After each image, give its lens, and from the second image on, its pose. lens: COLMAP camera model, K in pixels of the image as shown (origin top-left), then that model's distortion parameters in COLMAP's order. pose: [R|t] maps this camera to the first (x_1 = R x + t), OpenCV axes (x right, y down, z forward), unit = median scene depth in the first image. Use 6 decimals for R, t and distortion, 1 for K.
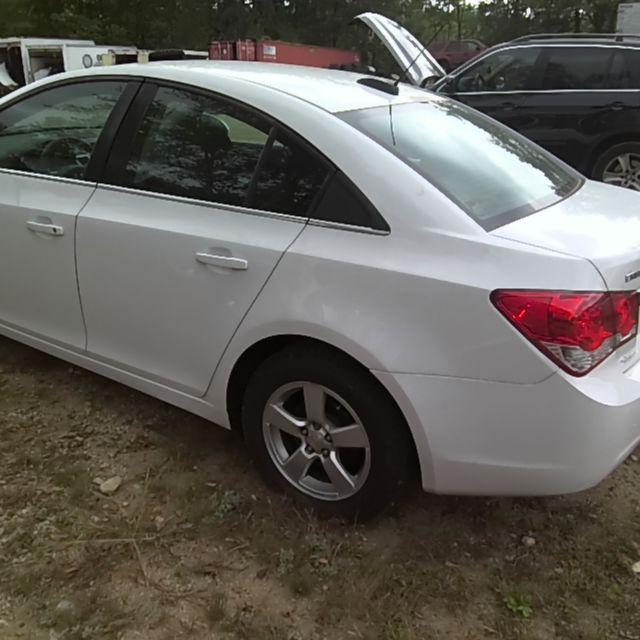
lens RADIAL K [[693.0, 0, 340.5], [0, 693.0, 309.3], [0, 0, 1]] dist [0.050835, 0.000000]
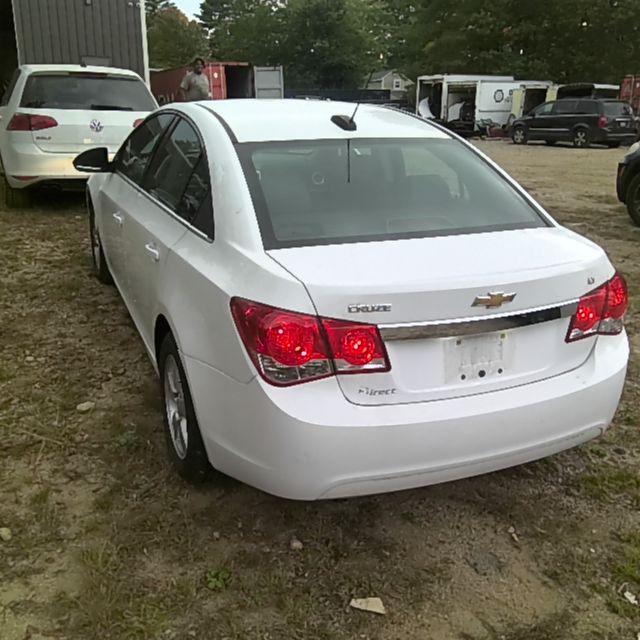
lens RADIAL K [[693.0, 0, 328.5], [0, 693.0, 317.9], [0, 0, 1]] dist [0.050835, 0.000000]
pose [[0.836033, 0.176723, -0.519440, 0.743347], [-0.193354, 0.980871, 0.022509, -0.038680], [0.513481, 0.081617, 0.854211, 0.074389]]
